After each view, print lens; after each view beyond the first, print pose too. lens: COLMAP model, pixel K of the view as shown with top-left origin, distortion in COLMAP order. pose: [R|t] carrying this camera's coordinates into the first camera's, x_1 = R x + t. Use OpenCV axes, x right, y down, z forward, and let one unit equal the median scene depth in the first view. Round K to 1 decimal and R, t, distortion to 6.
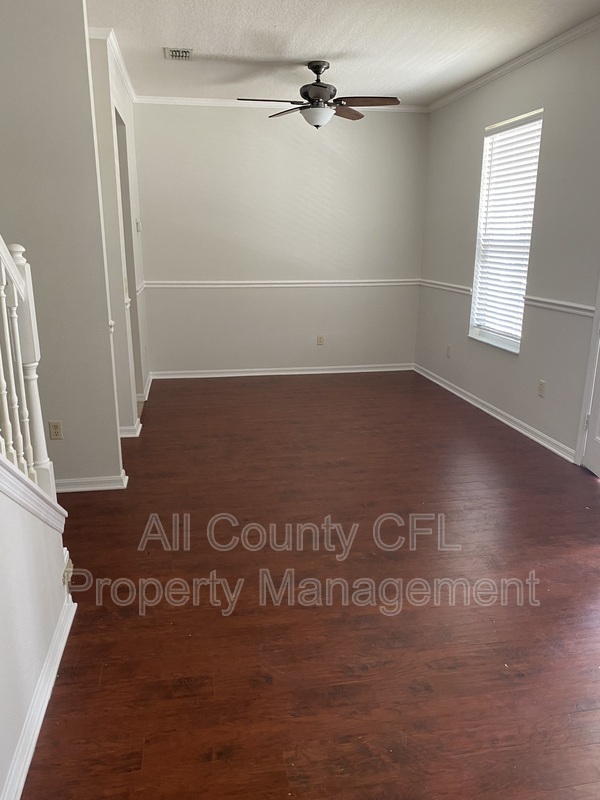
lens RADIAL K [[612.9, 0, 297.6], [0, 612.9, 415.2], [0, 0, 1]] dist [-0.000341, -0.001326]
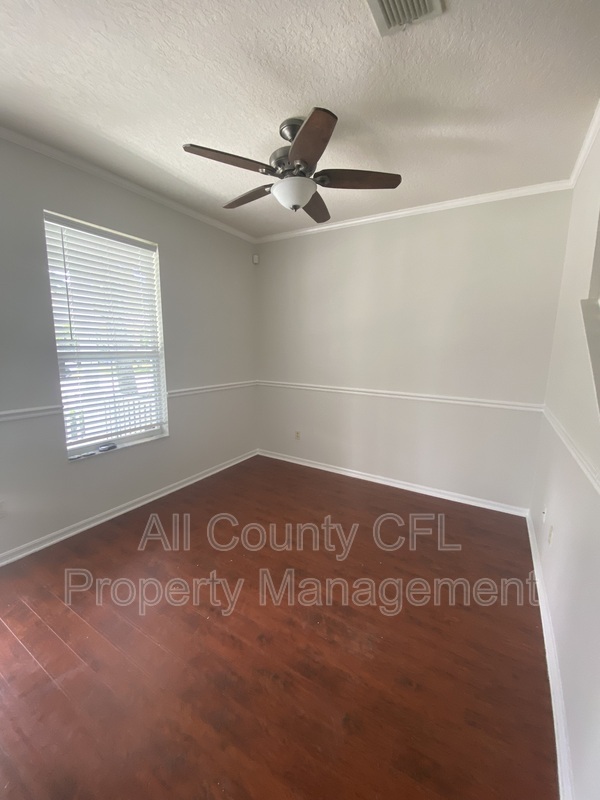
lens RADIAL K [[320.4, 0, 300.0], [0, 320.4, 400.0], [0, 0, 1]] dist [0.010139, -0.015116]
pose [[-0.748985, -0.126604, 0.650379, -0.316162], [0.173038, 0.910137, 0.376442, -0.387807], [-0.639593, 0.394490, -0.659772, 1.292930]]
